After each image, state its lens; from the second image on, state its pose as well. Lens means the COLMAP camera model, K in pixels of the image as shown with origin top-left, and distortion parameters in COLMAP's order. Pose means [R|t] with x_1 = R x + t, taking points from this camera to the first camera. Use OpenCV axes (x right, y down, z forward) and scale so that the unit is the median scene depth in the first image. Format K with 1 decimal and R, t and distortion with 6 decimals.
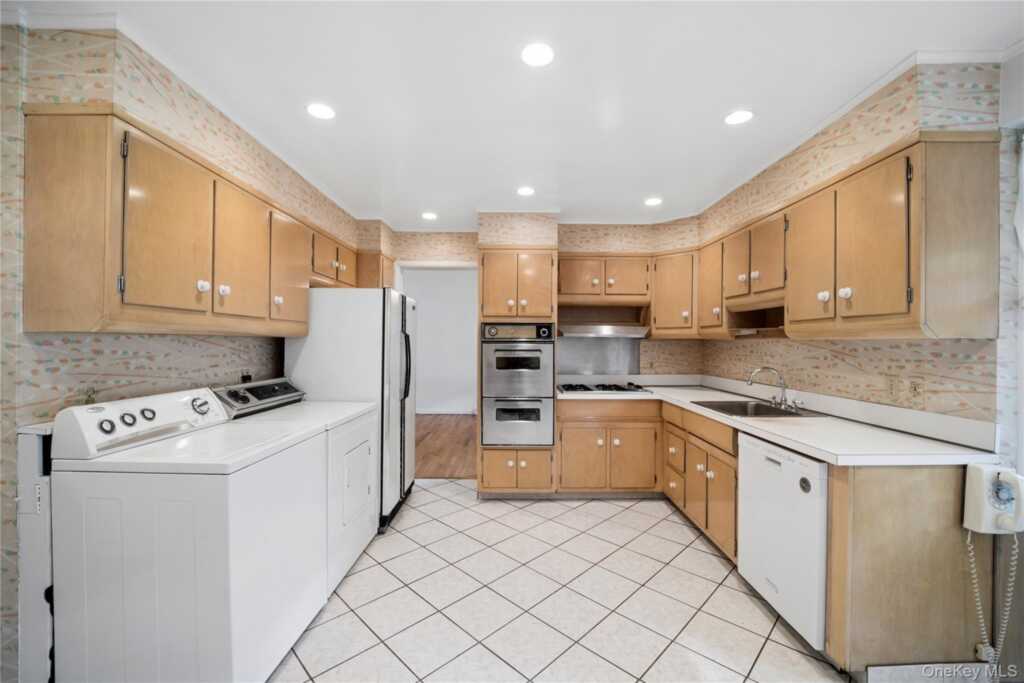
lens RADIAL K [[416.7, 0, 517.2], [0, 416.7, 341.9], [0, 0, 1]] dist [-0.017390, -0.000246]
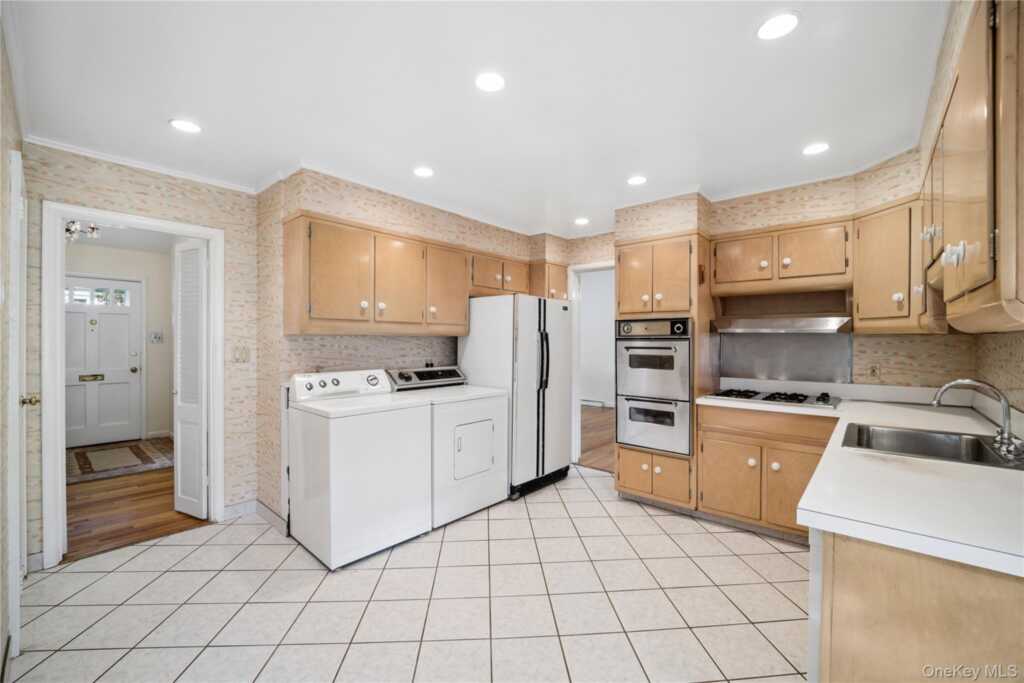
lens RADIAL K [[416.7, 0, 521.2], [0, 416.7, 342.0], [0, 0, 1]] dist [-0.017390, -0.000246]
pose [[0.753740, 0.000557, -0.657173, 0.397488], [0.002284, 0.999991, 0.003467, 0.002637], [0.657169, -0.004114, 0.753732, 0.098187]]
